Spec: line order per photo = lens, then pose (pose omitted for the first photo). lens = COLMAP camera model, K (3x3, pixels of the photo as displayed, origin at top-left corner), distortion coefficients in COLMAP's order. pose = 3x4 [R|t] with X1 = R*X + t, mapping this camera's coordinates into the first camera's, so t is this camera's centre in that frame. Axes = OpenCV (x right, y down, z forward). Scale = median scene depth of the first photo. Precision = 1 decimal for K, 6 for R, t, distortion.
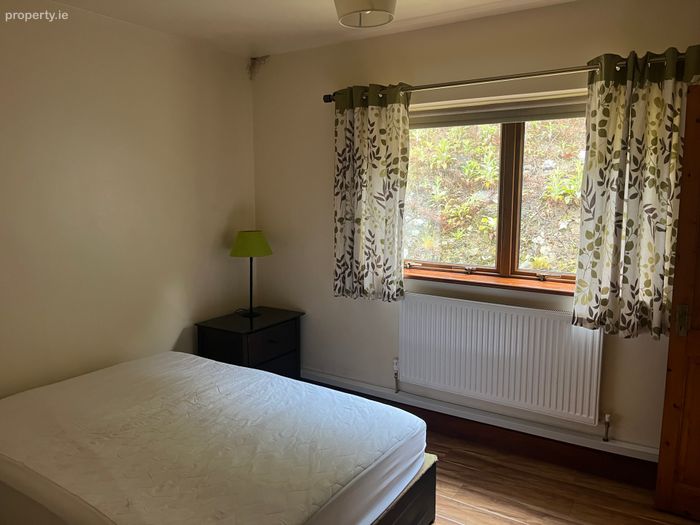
lens RADIAL K [[532.9, 0, 349.5], [0, 532.9, 265.0], [0, 0, 1]] dist [0.030560, -0.041402]
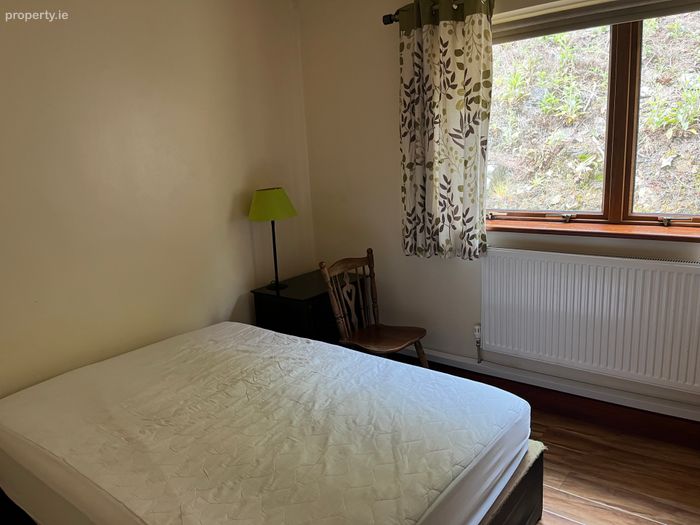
lens RADIAL K [[532.9, 0, 350.1], [0, 532.9, 263.0], [0, 0, 1]] dist [0.030560, -0.041402]
pose [[0.994575, -0.037854, -0.096888, -0.036637], [0.044425, 0.996791, 0.066591, 0.010058], [0.094057, -0.070534, 0.993065, 0.145269]]
